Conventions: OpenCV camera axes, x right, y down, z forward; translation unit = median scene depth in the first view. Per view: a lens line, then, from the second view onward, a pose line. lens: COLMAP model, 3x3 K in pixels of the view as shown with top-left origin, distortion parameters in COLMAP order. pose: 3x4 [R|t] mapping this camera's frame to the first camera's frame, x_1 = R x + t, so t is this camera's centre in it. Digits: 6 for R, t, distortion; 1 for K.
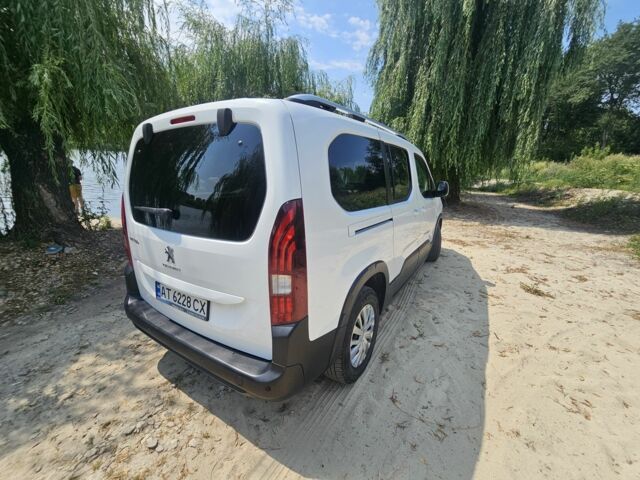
lens RADIAL K [[264.6, 0, 320.1], [0, 264.6, 237.8], [0, 0, 1]] dist [-0.001109, 0.001125]
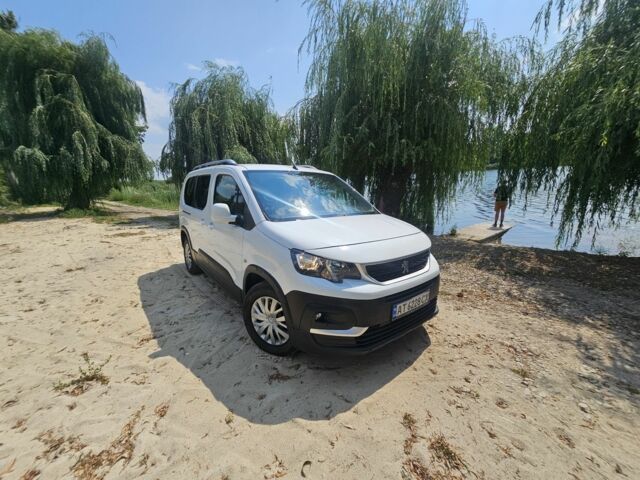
lens RADIAL K [[264.6, 0, 320.4], [0, 264.6, 239.6], [0, 0, 1]] dist [-0.001109, 0.001125]
pose [[-0.336413, 0.207694, -0.918526, 1.188219], [-0.197078, 0.938251, 0.284334, -0.423286], [0.920862, 0.276675, -0.274708, 1.669718]]
